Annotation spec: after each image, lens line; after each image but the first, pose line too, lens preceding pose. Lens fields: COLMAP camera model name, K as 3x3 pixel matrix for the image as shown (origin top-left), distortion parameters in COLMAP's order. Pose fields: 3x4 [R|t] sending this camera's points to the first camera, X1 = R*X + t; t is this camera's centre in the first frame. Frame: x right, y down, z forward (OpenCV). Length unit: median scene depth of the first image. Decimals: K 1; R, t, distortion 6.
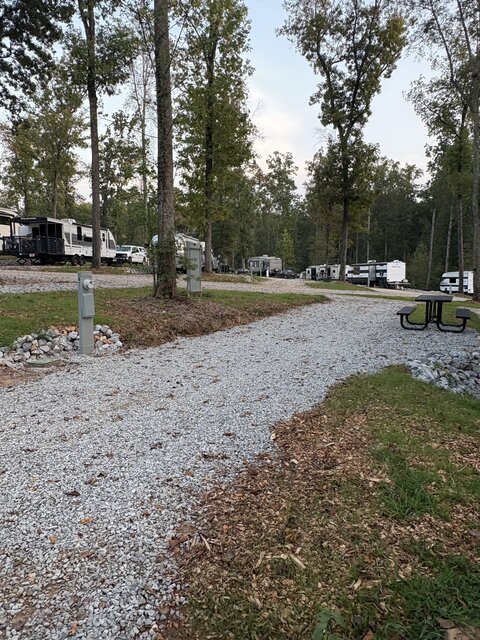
lens RADIAL K [[487.0, 0, 240.0], [0, 487.0, 320.0], [0, 0, 1]] dist [0.001101, 0.000165]
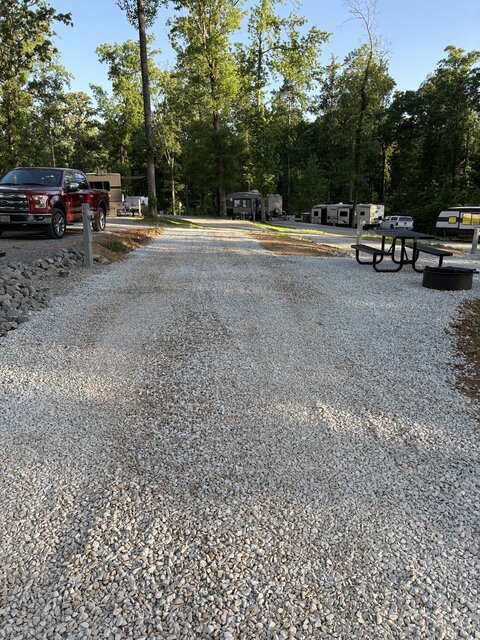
lens RADIAL K [[480.2, 0, 240.0], [0, 480.2, 320.0], [0, 0, 1]] dist [0.054982, -0.081627]
pose [[0.968506, -0.069812, 0.239004, -0.159746], [0.034464, 0.988236, 0.149001, -0.050903], [-0.246595, -0.136071, 0.959519, 0.295986]]
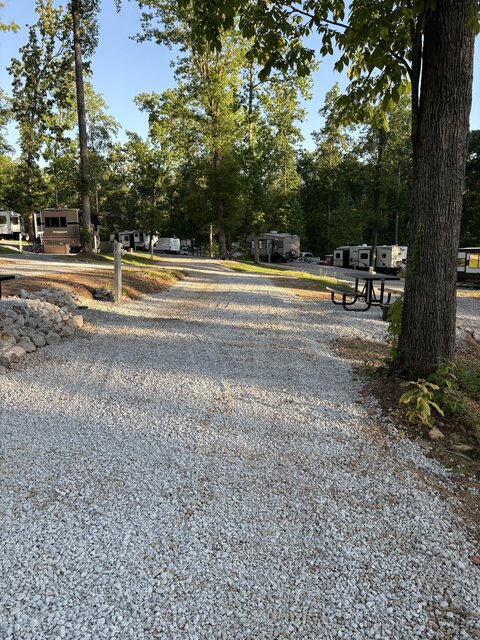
lens RADIAL K [[480.2, 0, 240.0], [0, 480.2, 320.0], [0, 0, 1]] dist [0.054982, -0.081627]
pose [[0.997074, -0.015020, 0.074952, -0.050193], [0.010886, 0.998413, 0.055259, -0.046355], [-0.075663, -0.054282, 0.995655, 0.324849]]
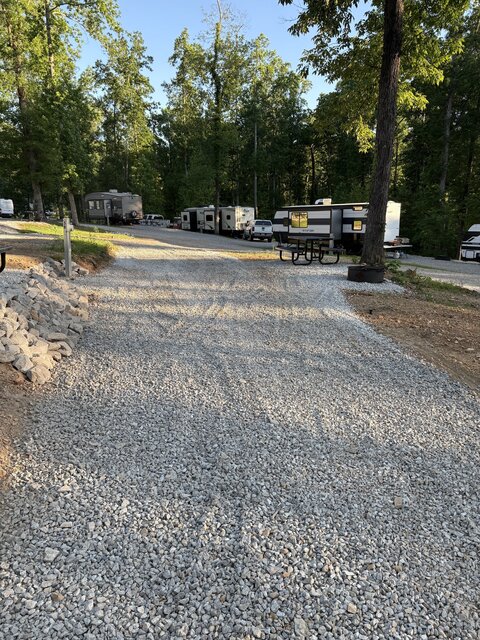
lens RADIAL K [[480.2, 0, 240.0], [0, 480.2, 320.0], [0, 0, 1]] dist [0.054982, -0.081627]
pose [[0.953320, -0.071604, 0.293349, 0.013866], [0.034859, 0.991080, 0.128631, -0.043907], [-0.299943, -0.112400, 0.947312, 0.361005]]
